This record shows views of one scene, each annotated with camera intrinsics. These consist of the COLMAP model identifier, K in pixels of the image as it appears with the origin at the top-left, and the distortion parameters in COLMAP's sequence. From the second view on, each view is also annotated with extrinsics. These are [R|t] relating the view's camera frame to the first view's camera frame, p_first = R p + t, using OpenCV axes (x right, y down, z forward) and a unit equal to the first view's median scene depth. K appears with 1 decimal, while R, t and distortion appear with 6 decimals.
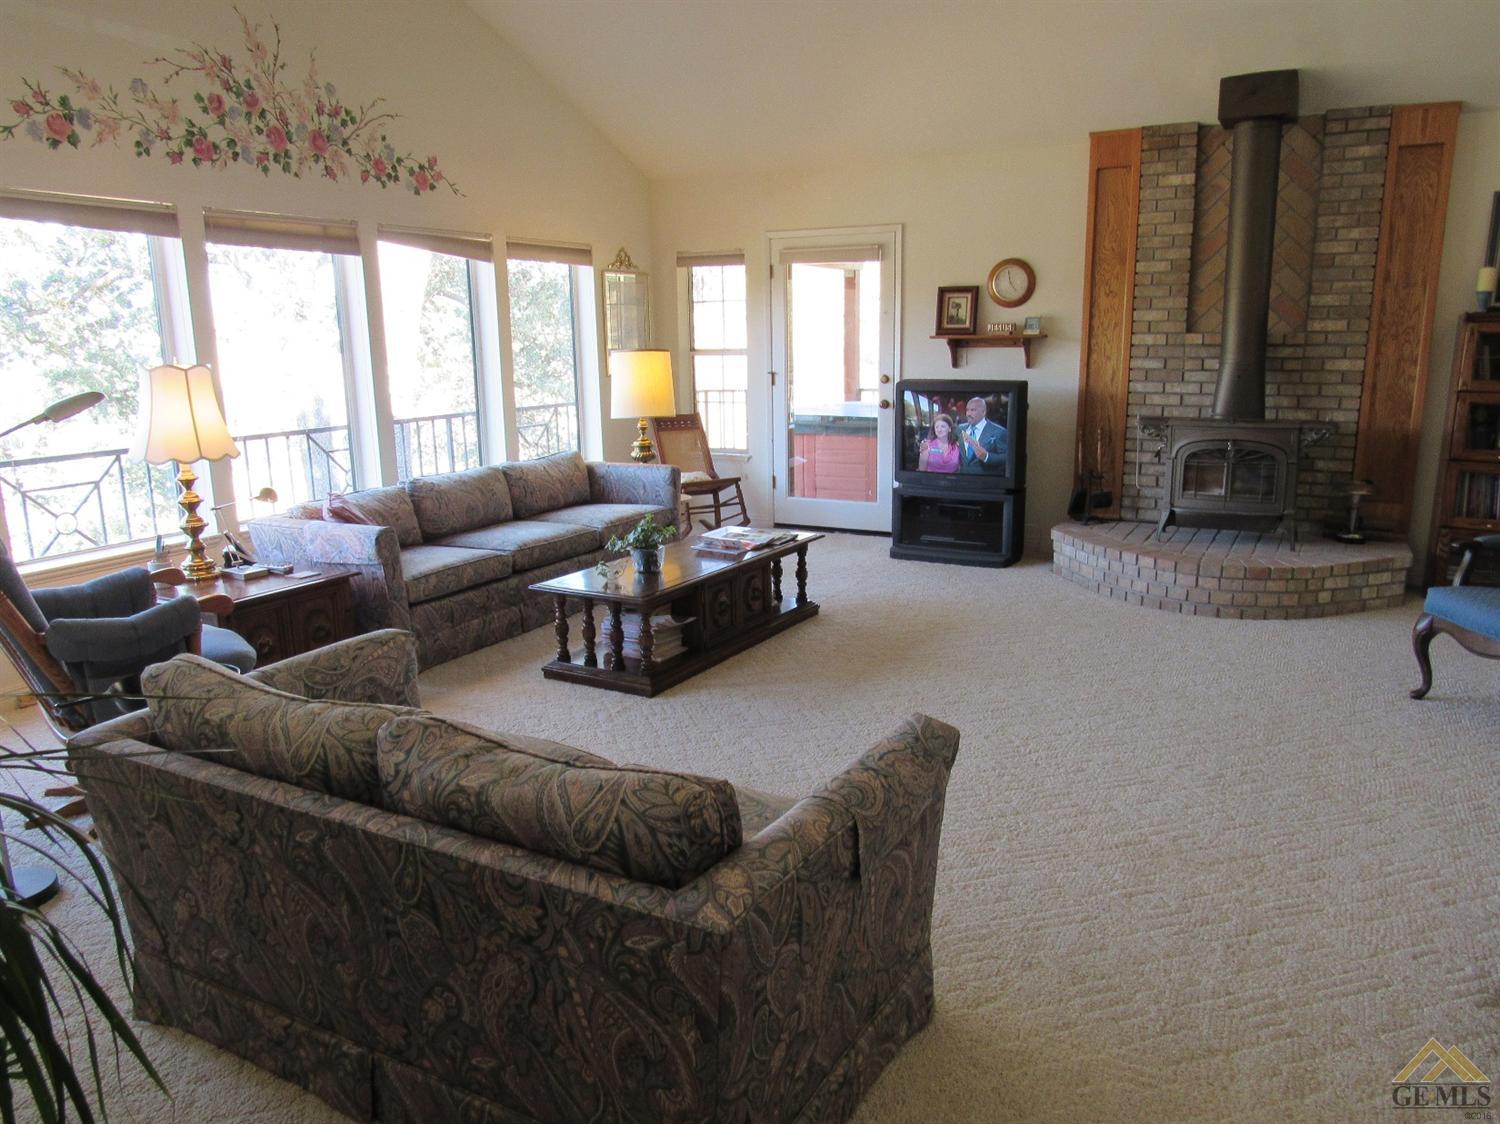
lens RADIAL K [[1089.2, 0, 751.8], [0, 1089.2, 553.0], [0, 0, 1]] dist [-0.024046, 0.014408]
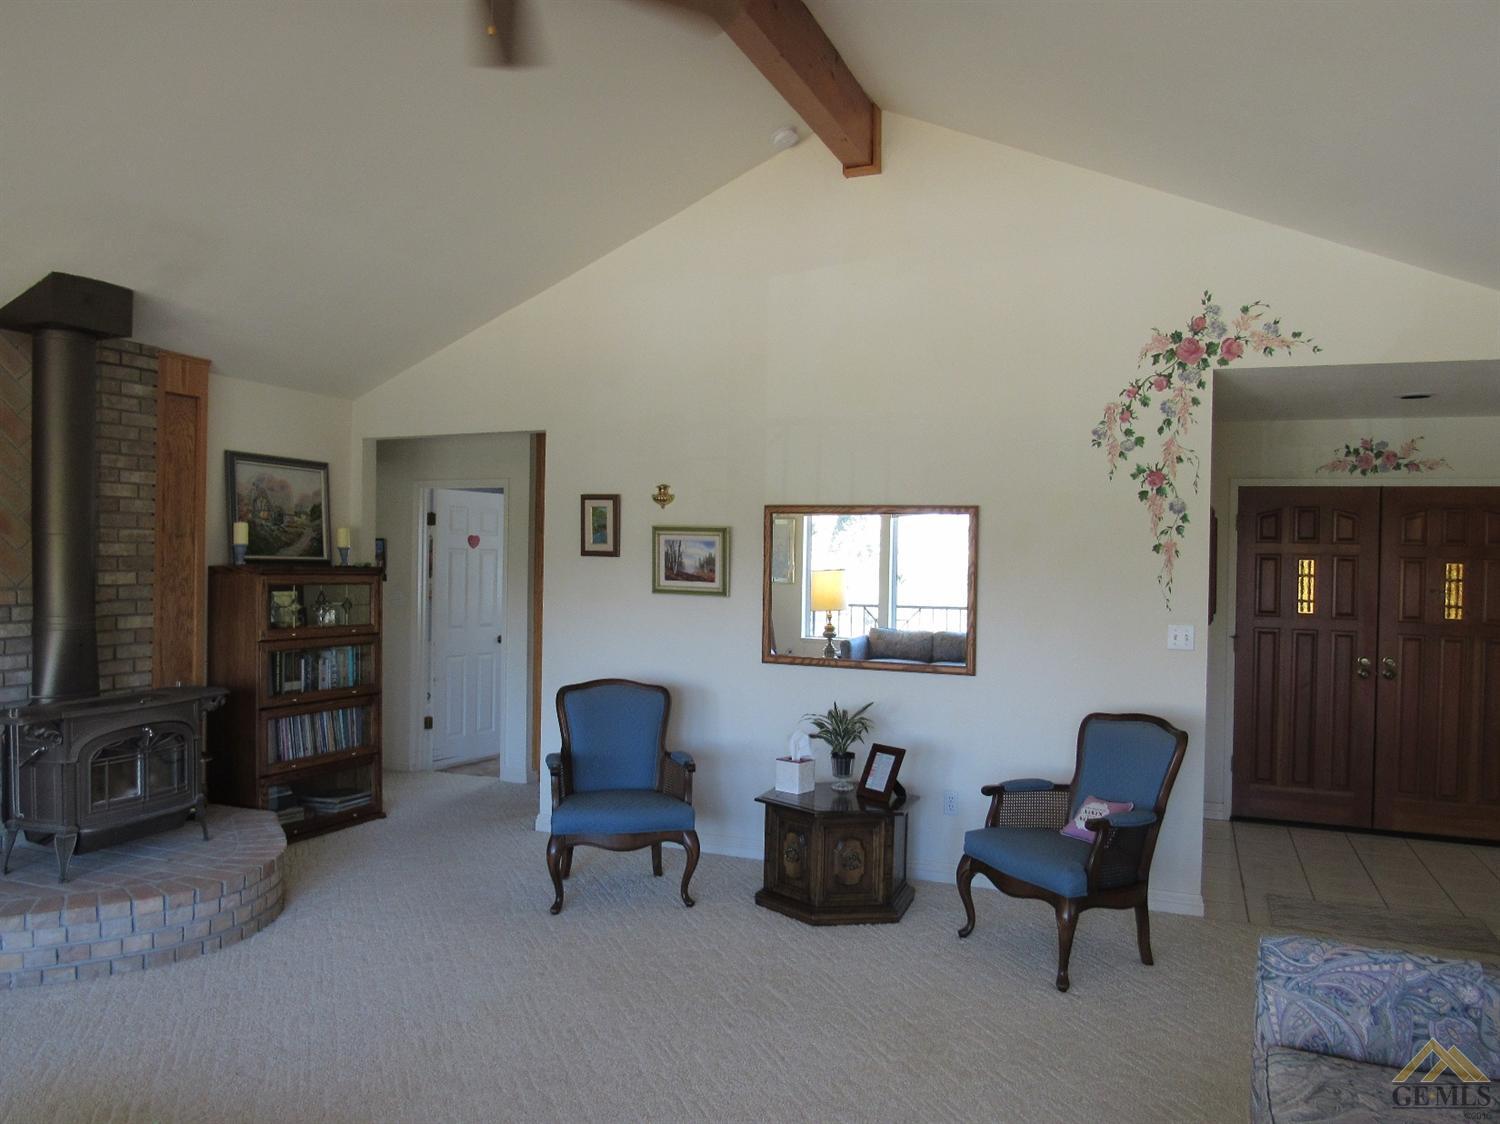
lens RADIAL K [[1089.2, 0, 751.8], [0, 1089.2, 553.0], [0, 0, 1]] dist [-0.024046, 0.014408]
pose [[-0.101524, 0.004059, 0.994825, -0.337279], [0.182460, 0.983105, 0.014610, -0.135732], [-0.977958, 0.182999, -0.100549, 0.531686]]
